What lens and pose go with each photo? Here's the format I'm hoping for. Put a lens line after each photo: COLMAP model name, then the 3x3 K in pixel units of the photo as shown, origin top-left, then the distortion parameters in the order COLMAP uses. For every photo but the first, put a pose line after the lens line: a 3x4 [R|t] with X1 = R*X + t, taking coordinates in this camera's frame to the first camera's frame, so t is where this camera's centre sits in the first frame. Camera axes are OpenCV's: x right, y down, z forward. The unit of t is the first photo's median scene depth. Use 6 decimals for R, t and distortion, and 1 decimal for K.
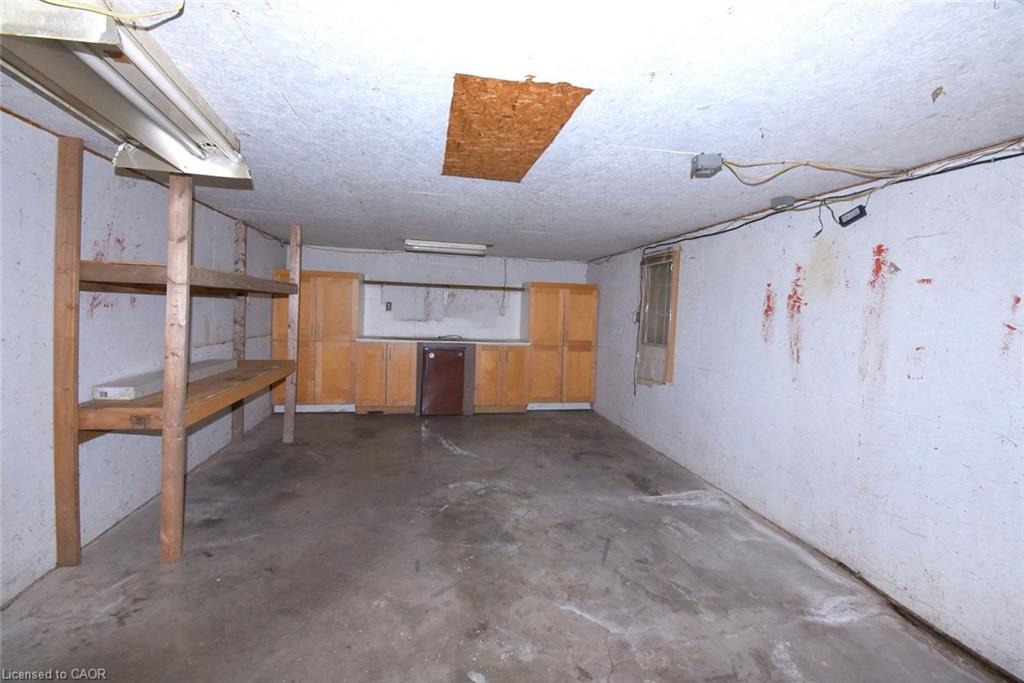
lens RADIAL K [[457.9, 0, 569.9], [0, 457.9, 330.5], [0, 0, 1]] dist [0.000841, -0.001157]
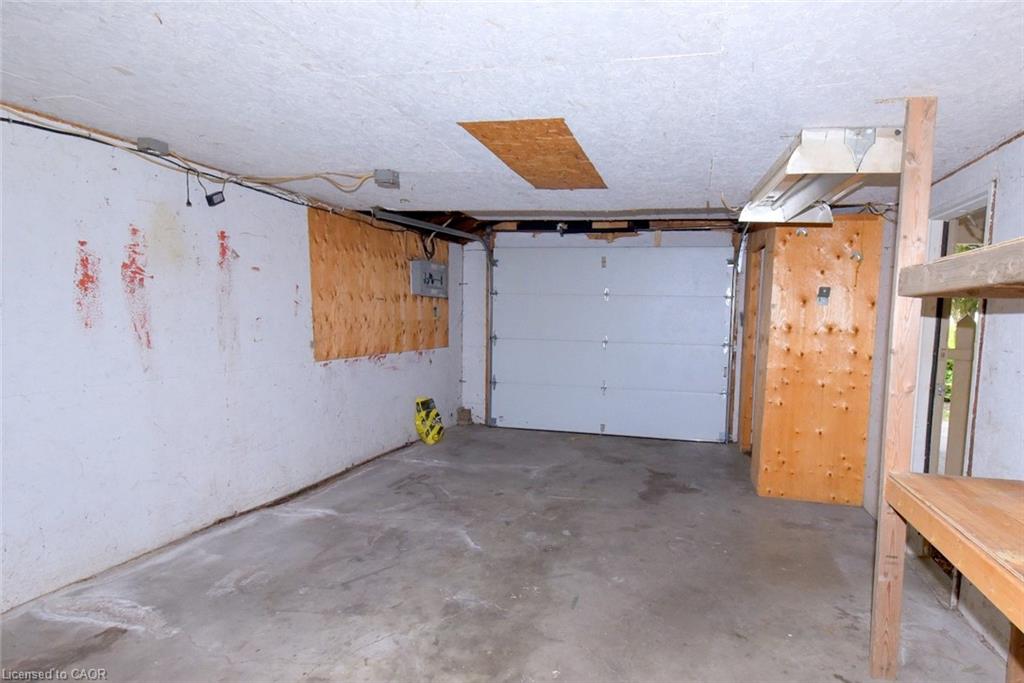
lens RADIAL K [[457.9, 0, 514.6], [0, 457.9, 343.9], [0, 0, 1]] dist [0.000841, -0.001157]
pose [[-0.780762, -0.102319, 0.616394, -0.575404], [-0.034485, 0.992054, 0.120996, -0.065977], [-0.623876, 0.073213, -0.778086, 1.346297]]
